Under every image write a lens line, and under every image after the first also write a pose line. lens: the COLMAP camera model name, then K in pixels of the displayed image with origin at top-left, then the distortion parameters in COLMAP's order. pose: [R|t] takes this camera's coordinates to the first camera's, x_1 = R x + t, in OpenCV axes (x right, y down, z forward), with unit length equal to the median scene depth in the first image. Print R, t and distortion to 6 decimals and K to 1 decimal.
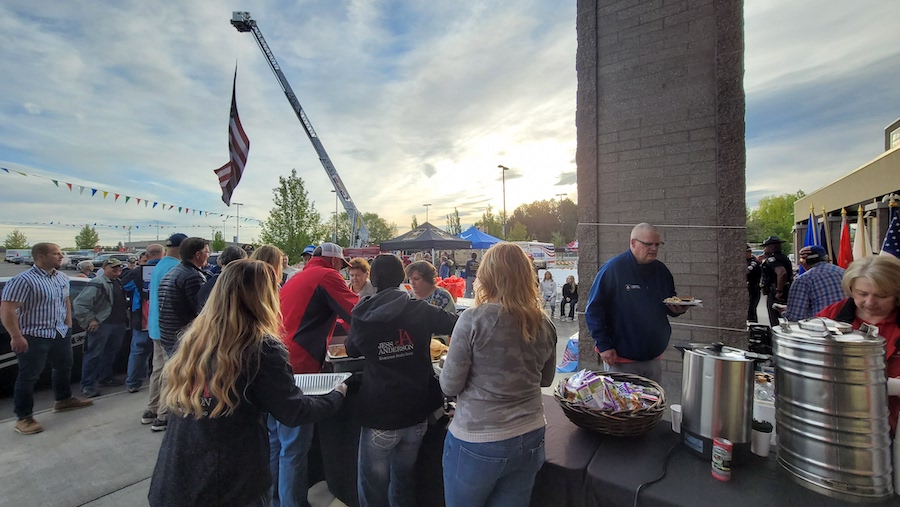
lens RADIAL K [[377.0, 0, 450.0], [0, 377.0, 253.5], [0, 0, 1]] dist [-0.001043, -0.000239]
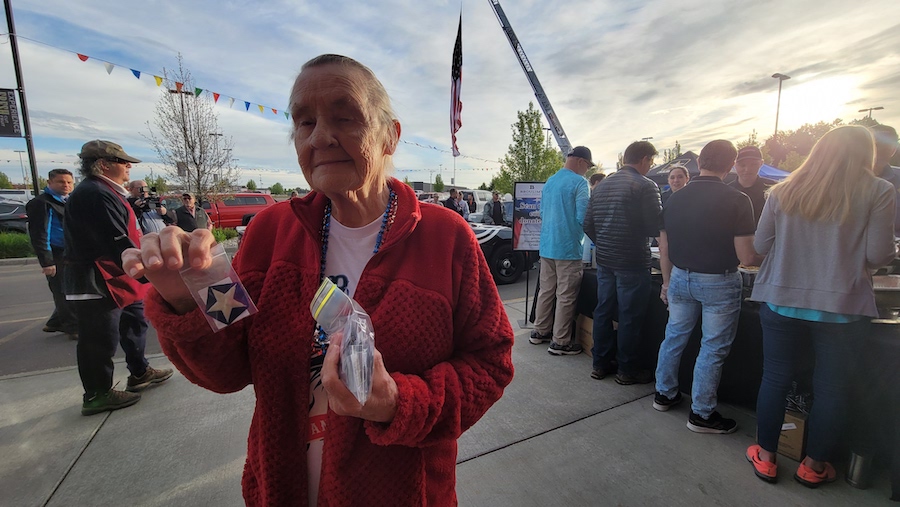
lens RADIAL K [[377.0, 0, 450.0], [0, 377.0, 253.5], [0, 0, 1]] dist [-0.001043, -0.000239]
pose [[0.877291, 0.078744, -0.473456, -0.110589], [-0.006918, 0.988422, 0.151573, 0.014616], [0.479909, -0.129698, 0.867678, 0.014880]]
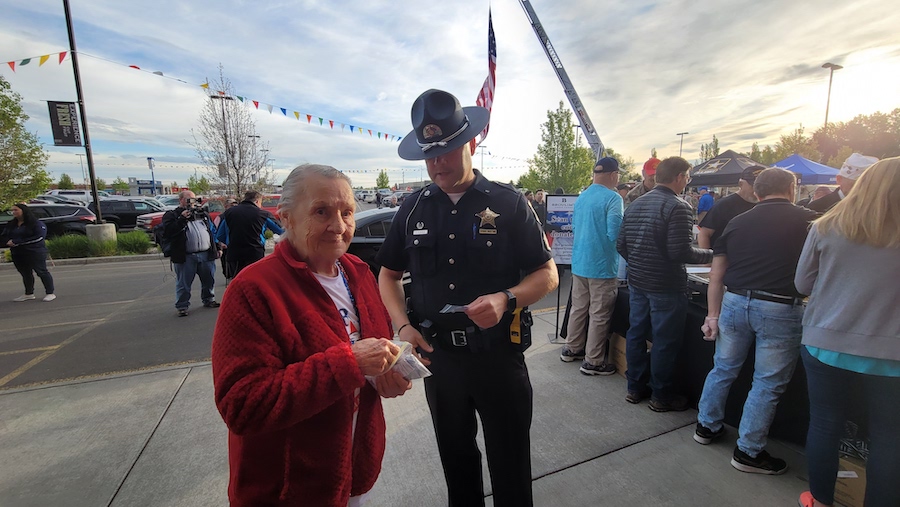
lens RADIAL K [[373.6, 0, 450.0], [0, 373.6, 253.5], [0, 0, 1]] dist [-0.001057, -0.000033]
pose [[0.840519, 0.088094, -0.534572, -0.113800], [-0.001652, 0.987104, 0.160072, 0.005593], [0.541780, -0.133660, 0.829825, 0.017134]]
